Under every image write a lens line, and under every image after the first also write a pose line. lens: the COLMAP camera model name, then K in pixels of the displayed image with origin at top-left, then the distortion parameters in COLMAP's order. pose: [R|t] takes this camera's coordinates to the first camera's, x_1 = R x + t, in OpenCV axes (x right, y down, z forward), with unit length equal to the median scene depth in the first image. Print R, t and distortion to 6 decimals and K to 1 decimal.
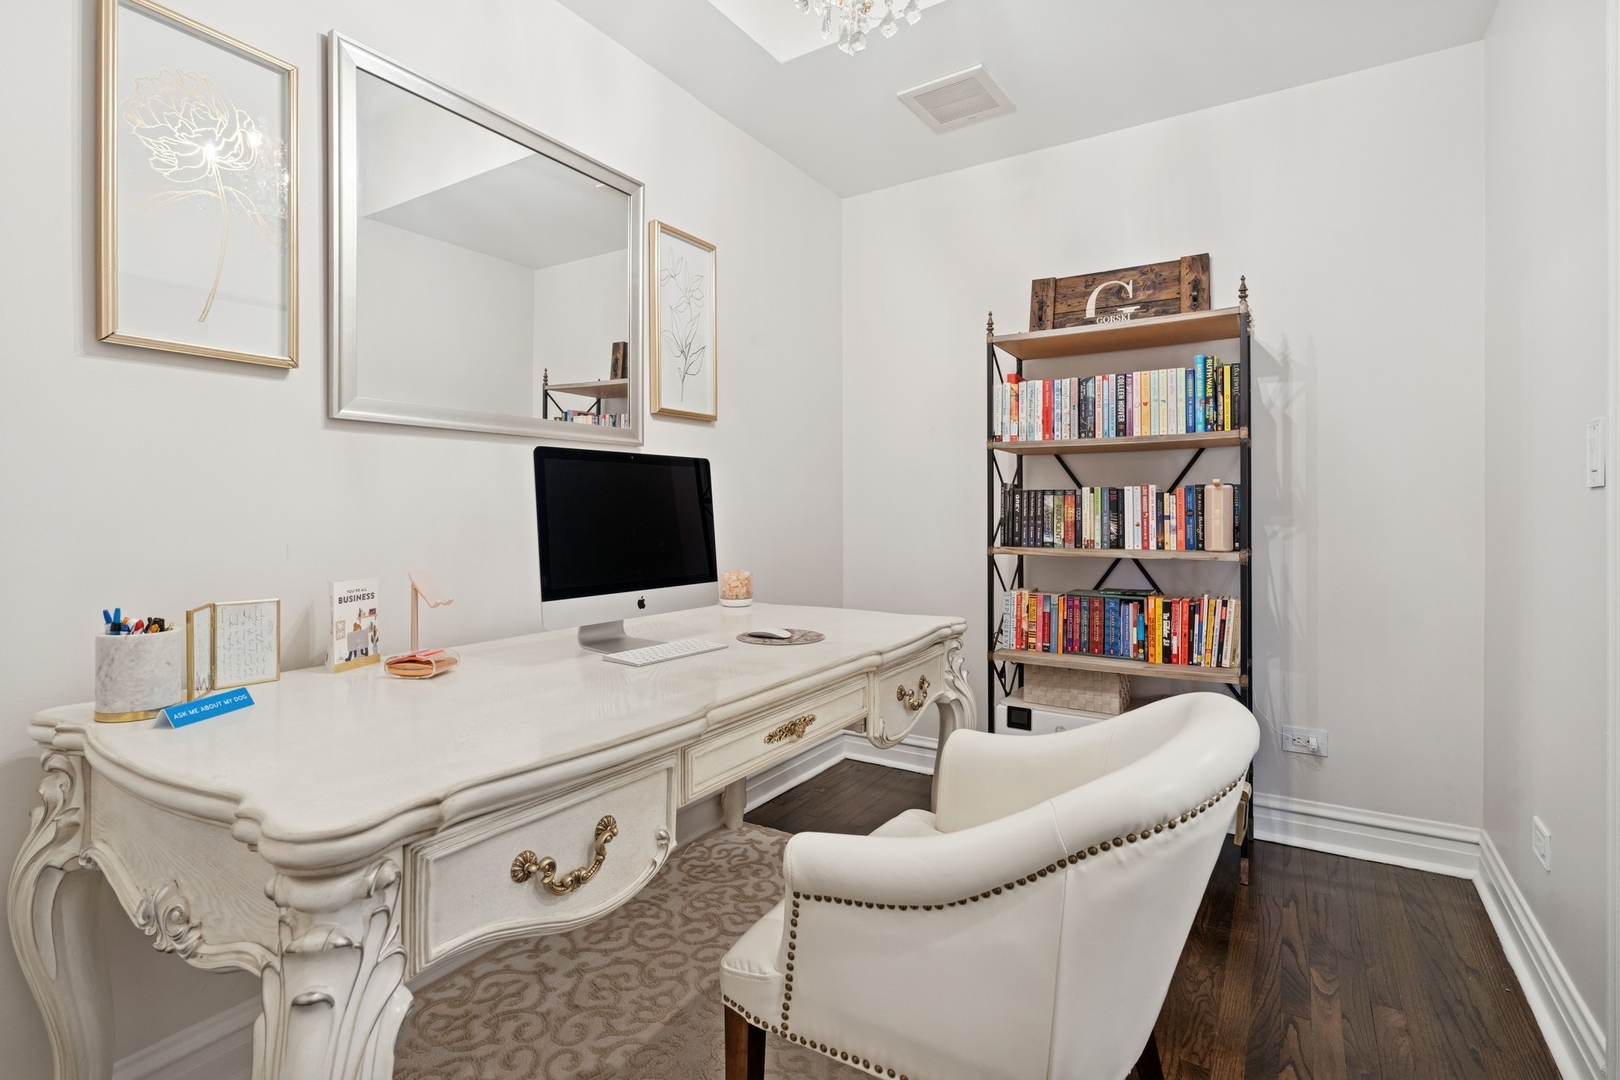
lens RADIAL K [[762.4, 0, 806.1], [0, 762.4, 511.8], [0, 0, 1]] dist [-0.002041, -0.000199]
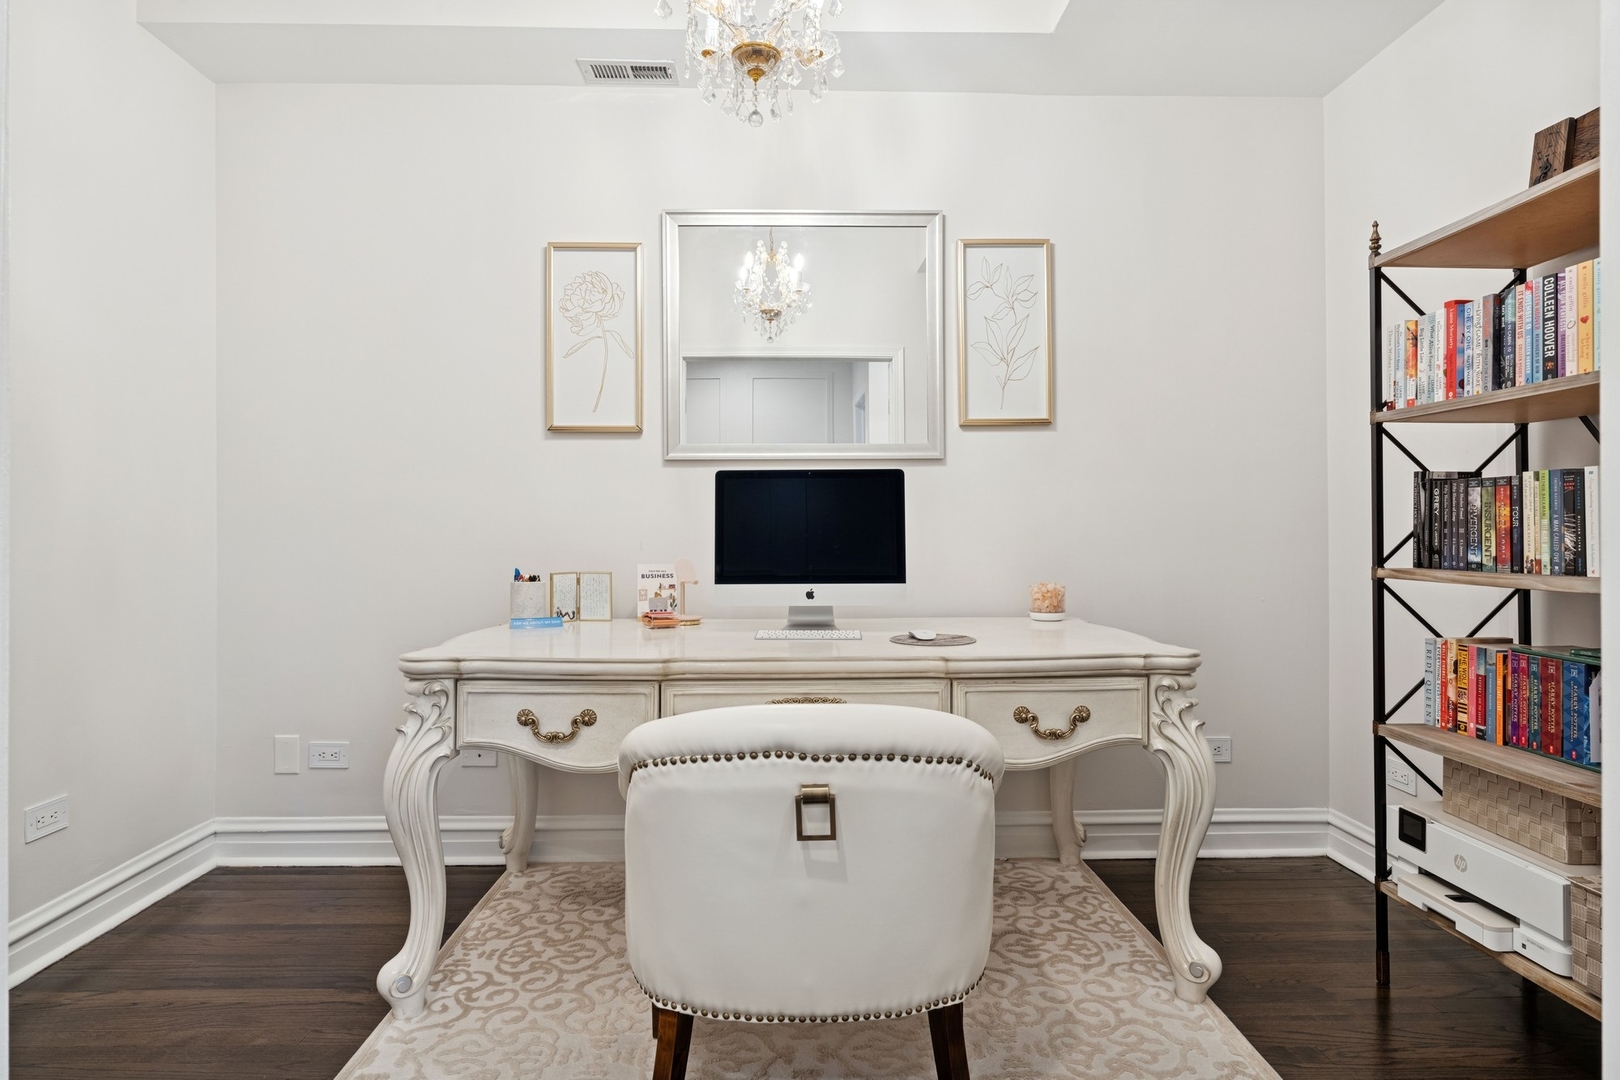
lens RADIAL K [[875.1, 0, 805.4], [0, 875.1, 527.9], [0, 0, 1]] dist [-0.004430, -0.000170]
pose [[0.564355, -0.005140, -0.825516, 0.613221], [0.000636, 0.999983, -0.005792, 0.015640], [0.825532, 0.002744, 0.564349, 0.146342]]
